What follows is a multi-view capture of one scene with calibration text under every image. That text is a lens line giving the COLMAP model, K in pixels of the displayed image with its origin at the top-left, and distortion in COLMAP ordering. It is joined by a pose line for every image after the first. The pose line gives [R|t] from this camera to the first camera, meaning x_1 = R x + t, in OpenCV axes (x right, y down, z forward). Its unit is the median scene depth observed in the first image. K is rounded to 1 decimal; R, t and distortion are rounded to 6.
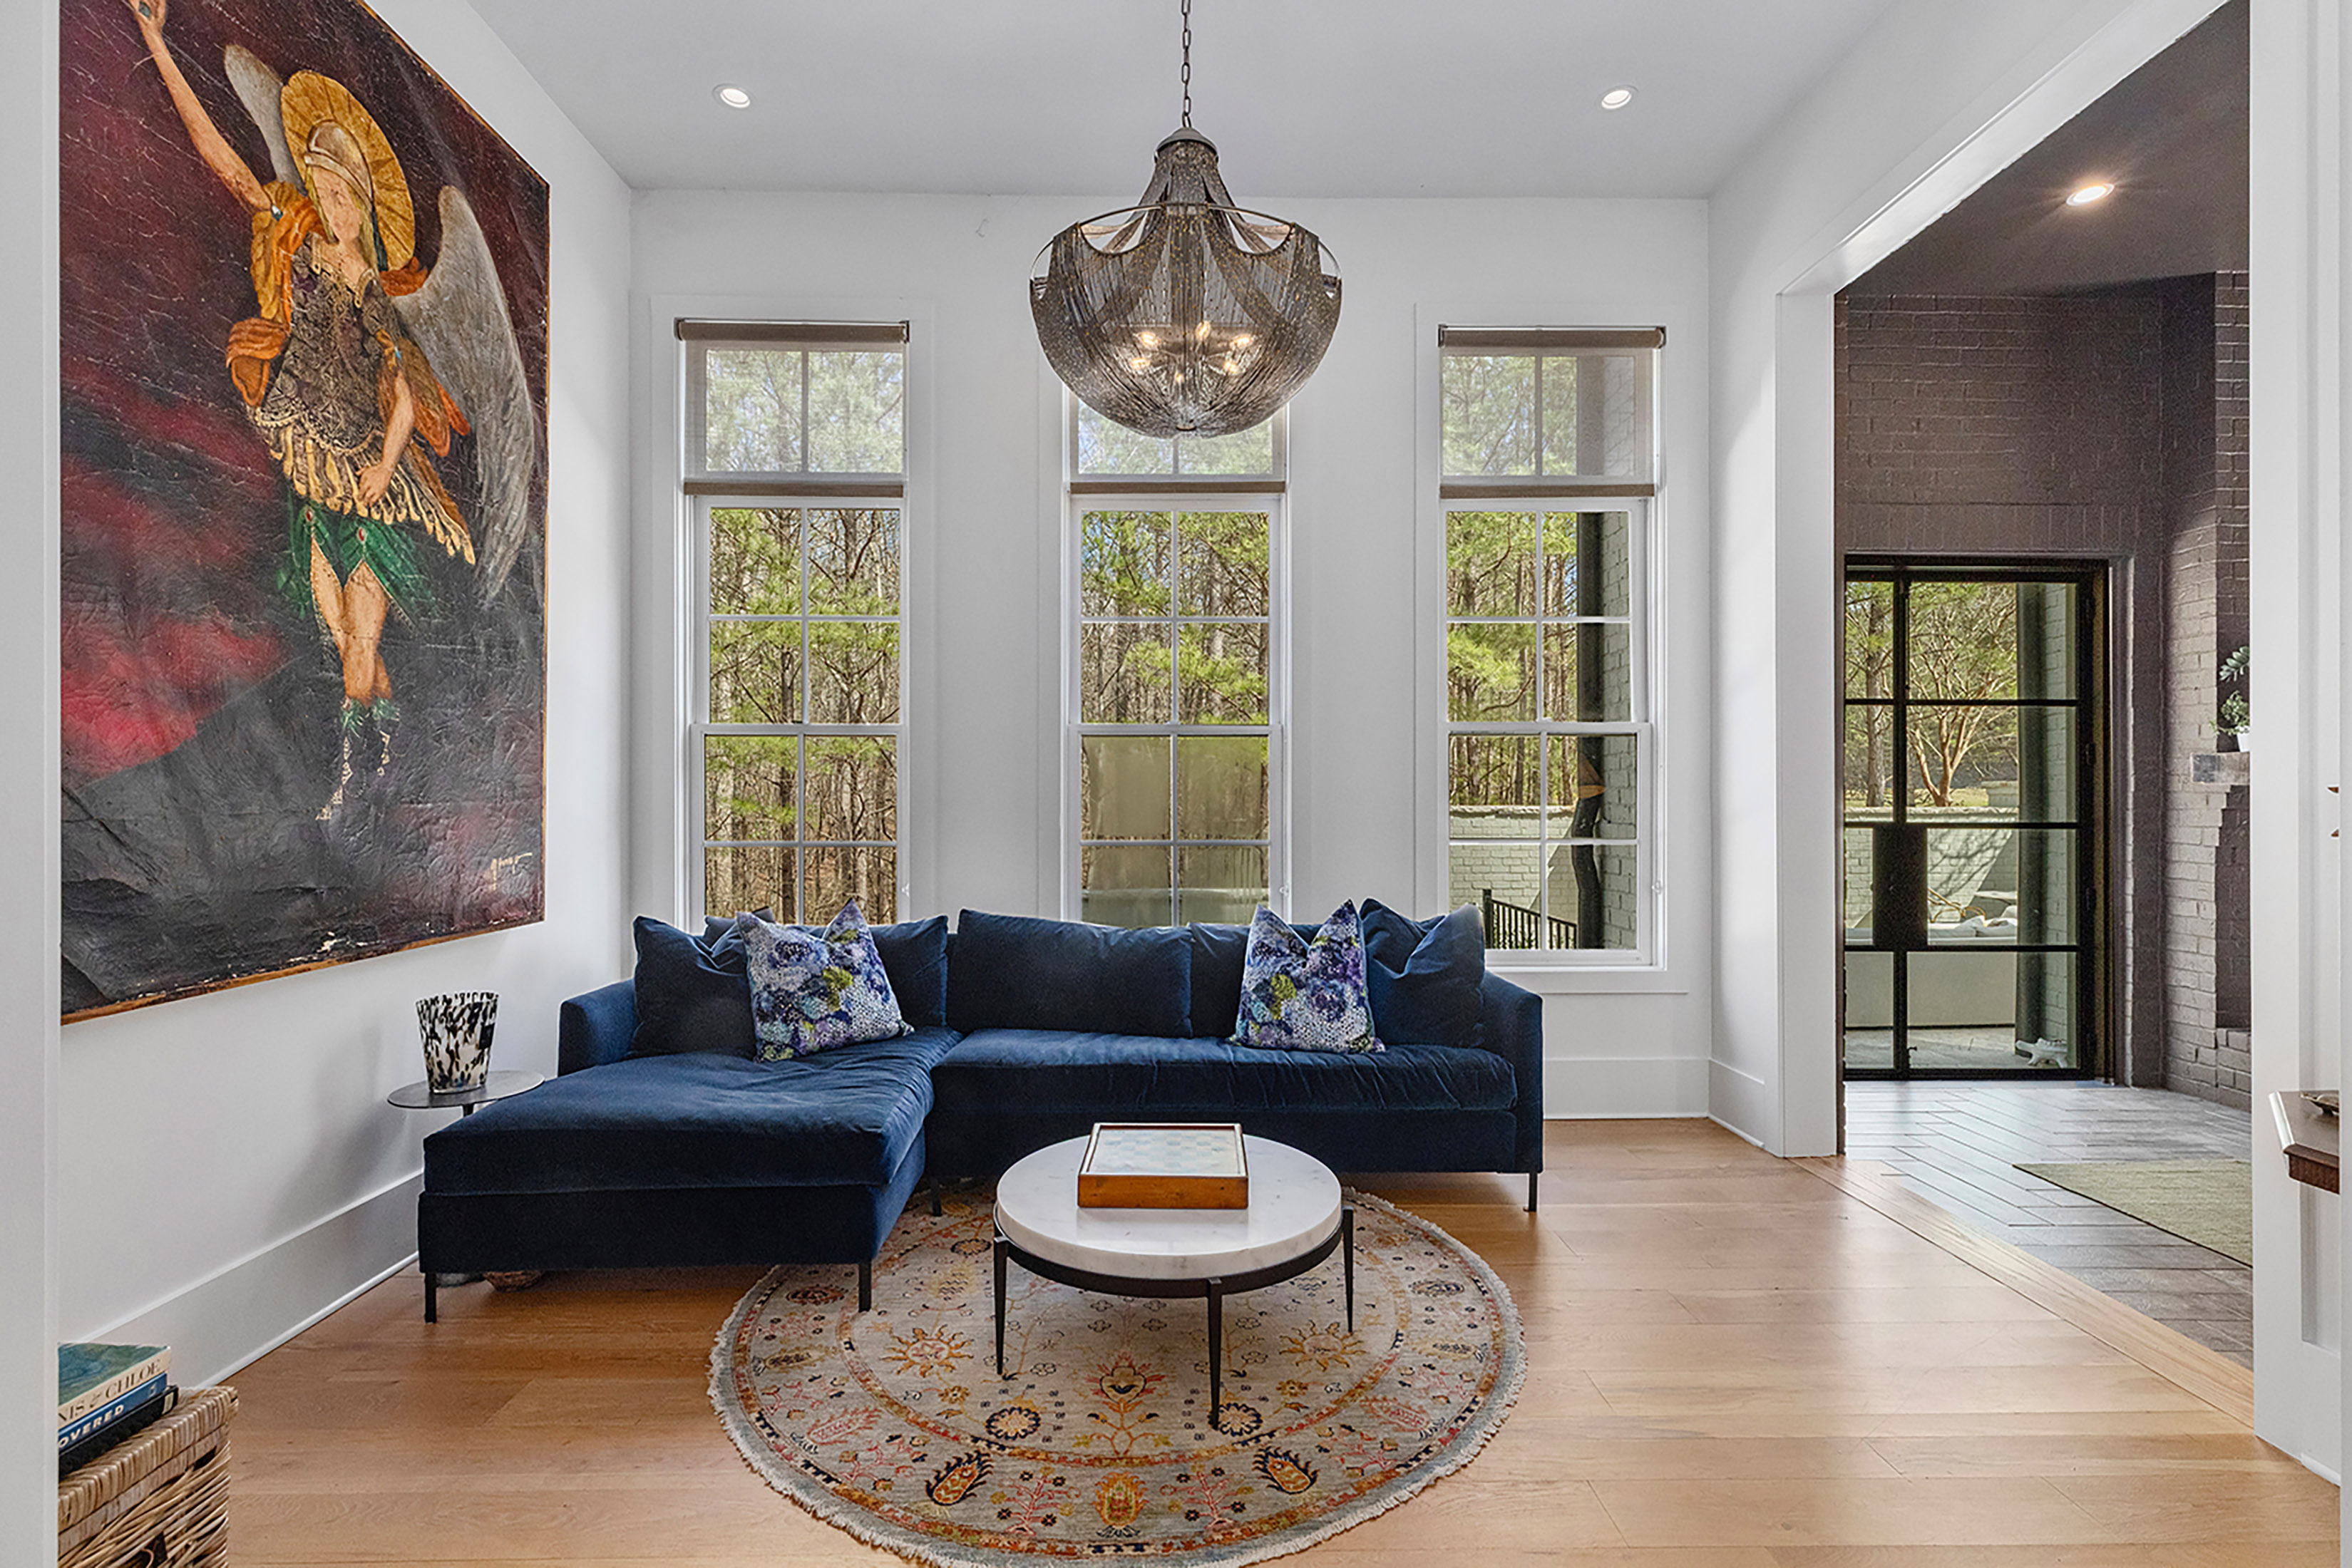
lens RADIAL K [[1055.1, 0, 1172.5], [0, 1055.1, 797.7], [0, 0, 1]] dist [0.008321, -0.000438]
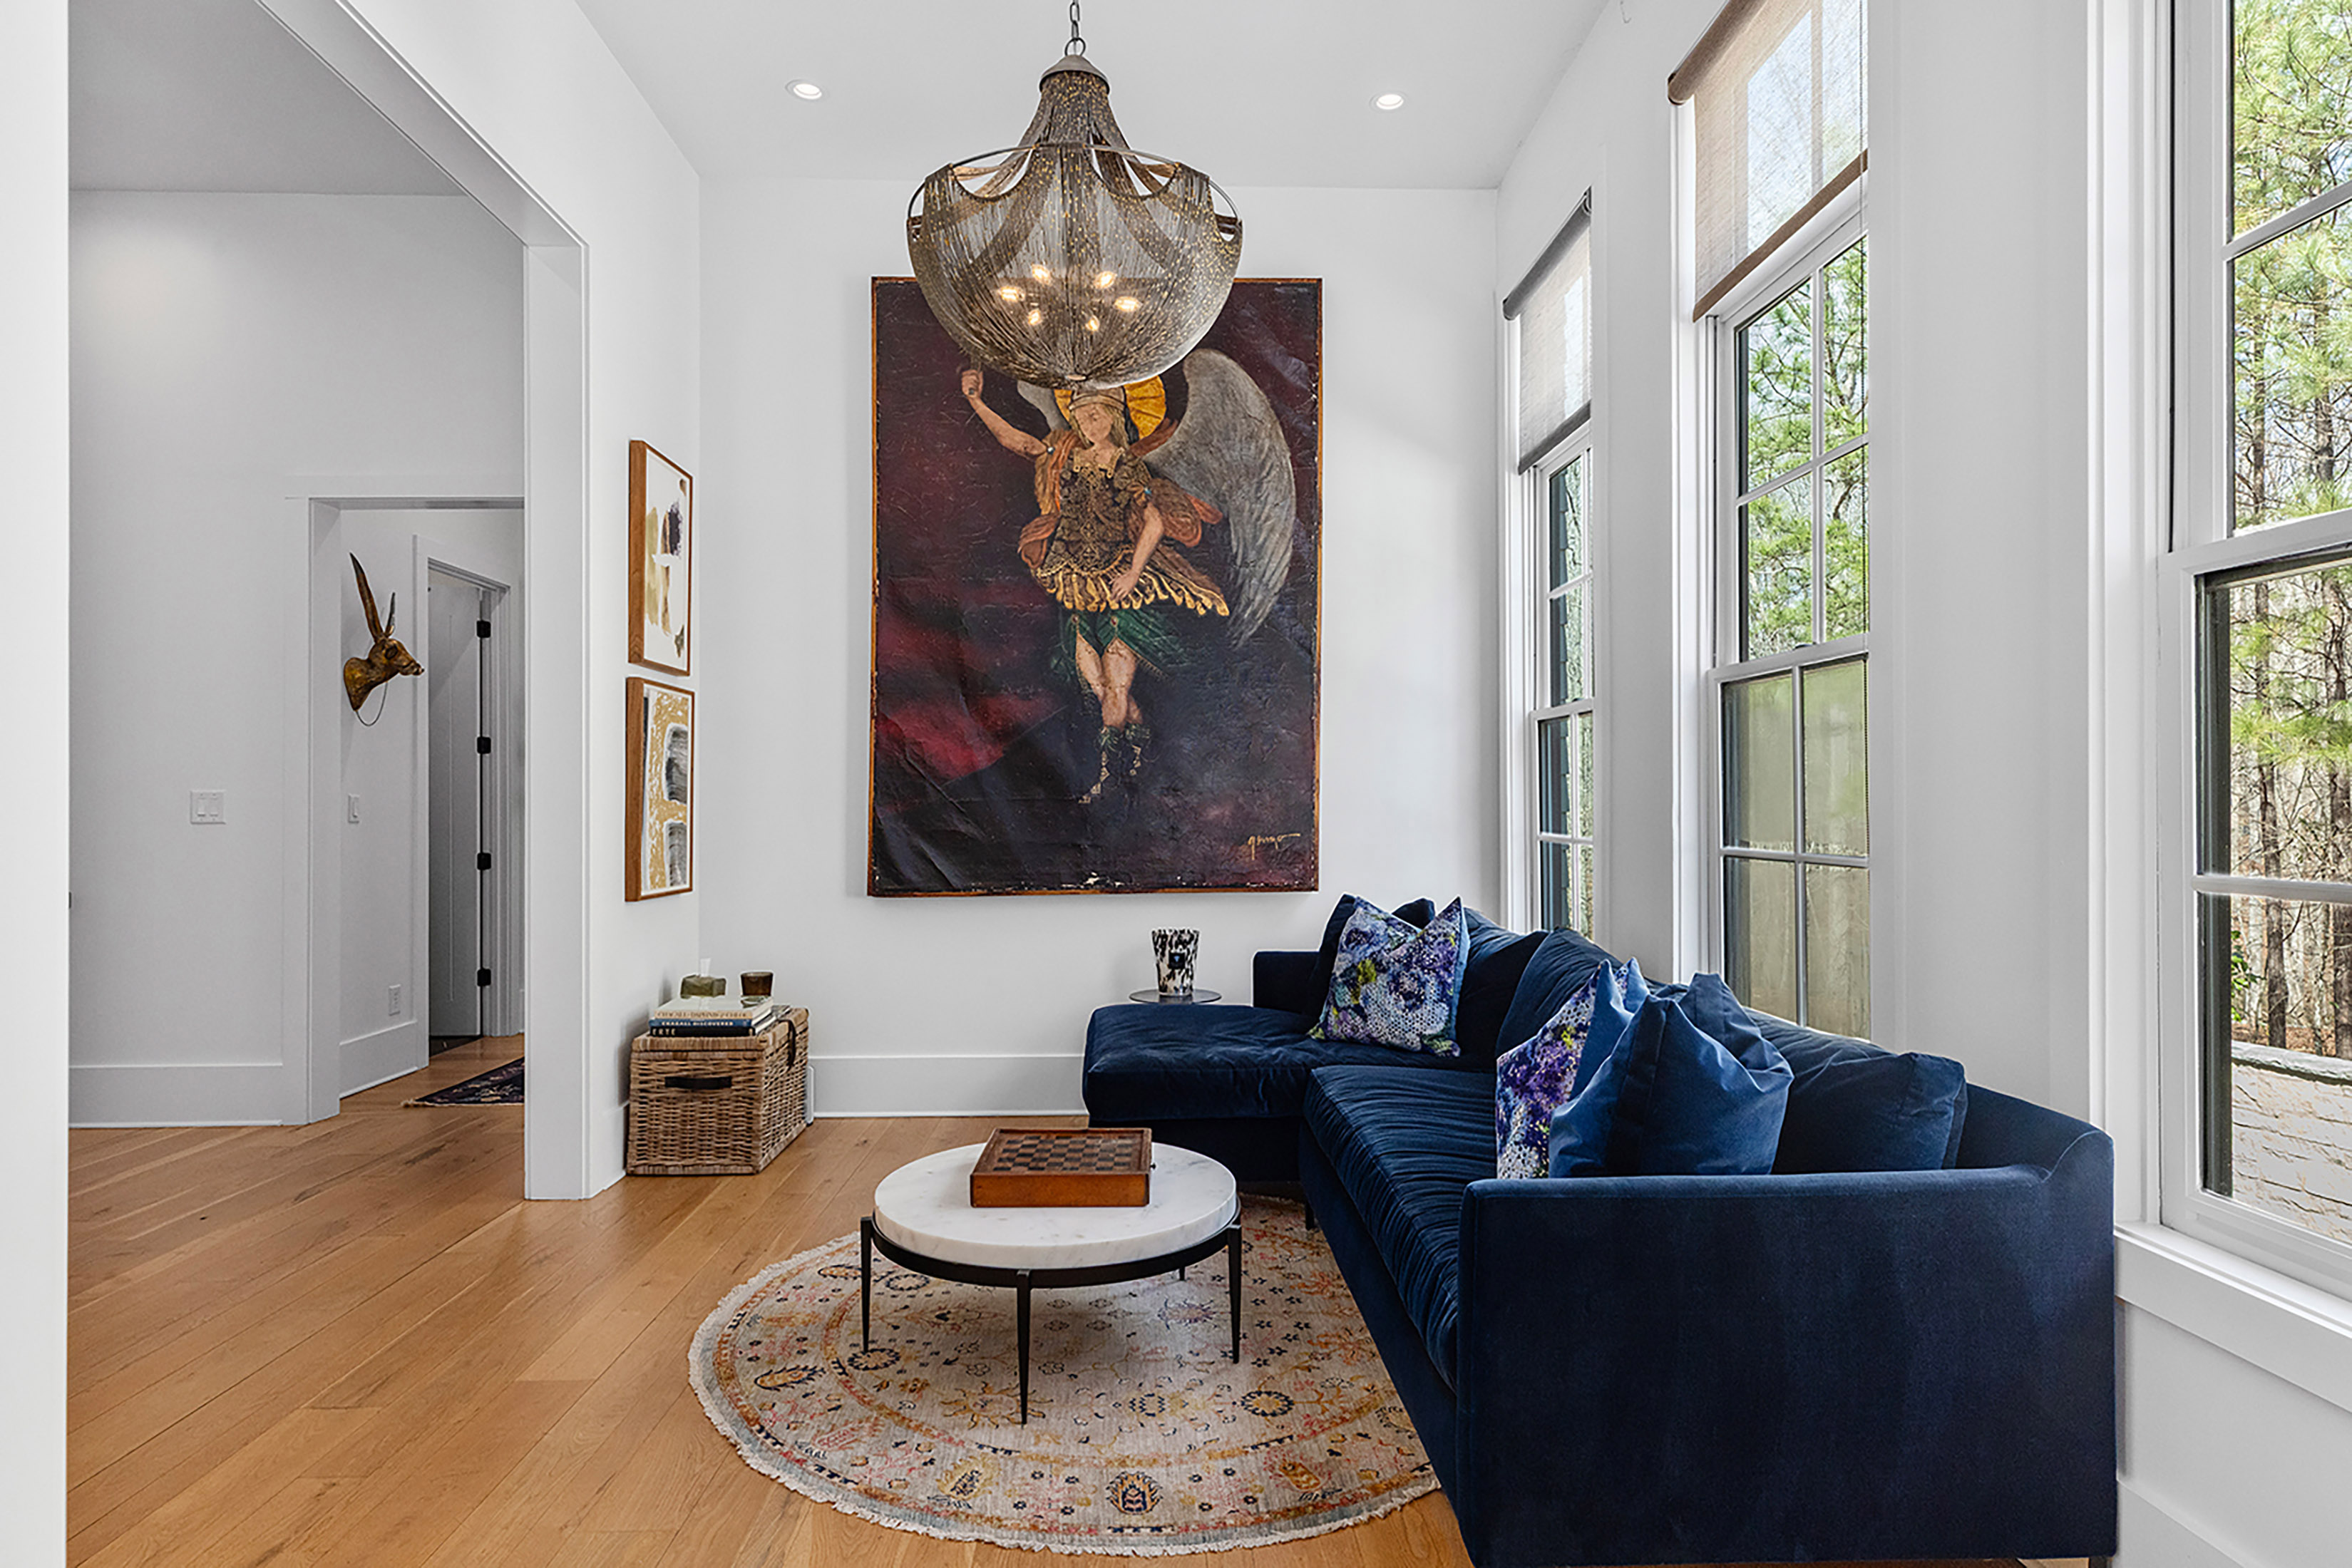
lens RADIAL K [[1284.3, 0, 1179.3], [0, 1284.3, 803.0], [0, 0, 1]] dist [0.005089, 0.001280]
pose [[0.017079, -0.000444, -0.999854, 1.125126], [0.002360, 0.999997, -0.000403, 0.020521], [0.999851, -0.002353, 0.017080, 1.059616]]
